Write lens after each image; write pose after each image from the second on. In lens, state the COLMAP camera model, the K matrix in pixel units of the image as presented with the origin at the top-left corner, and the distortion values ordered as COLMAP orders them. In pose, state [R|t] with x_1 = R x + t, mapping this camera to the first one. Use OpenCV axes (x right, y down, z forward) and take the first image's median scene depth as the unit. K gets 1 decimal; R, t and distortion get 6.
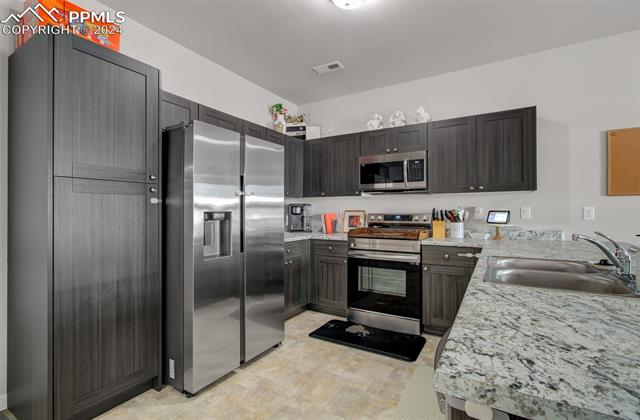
lens RADIAL K [[299.0, 0, 325.1], [0, 299.0, 209.2], [0, 0, 1]] dist [0.000336, 0.000815]
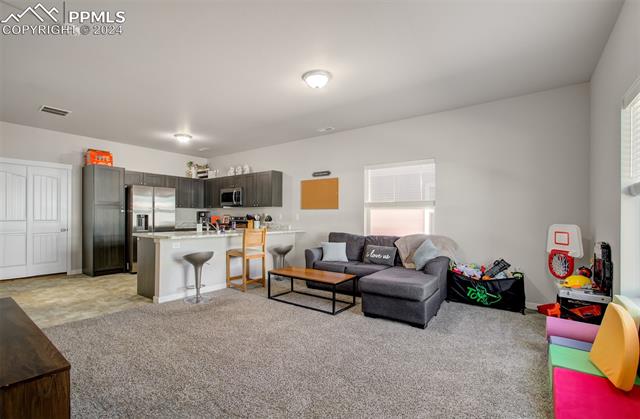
lens RADIAL K [[297.0, 0, 277.6], [0, 297.0, 217.5], [0, 0, 1]] dist [-0.000807, 0.000015]
pose [[0.982145, 0.009456, -0.187889, 1.195901], [-0.006706, 0.999861, 0.015263, -0.015557], [0.188007, -0.013730, 0.982072, -1.293685]]
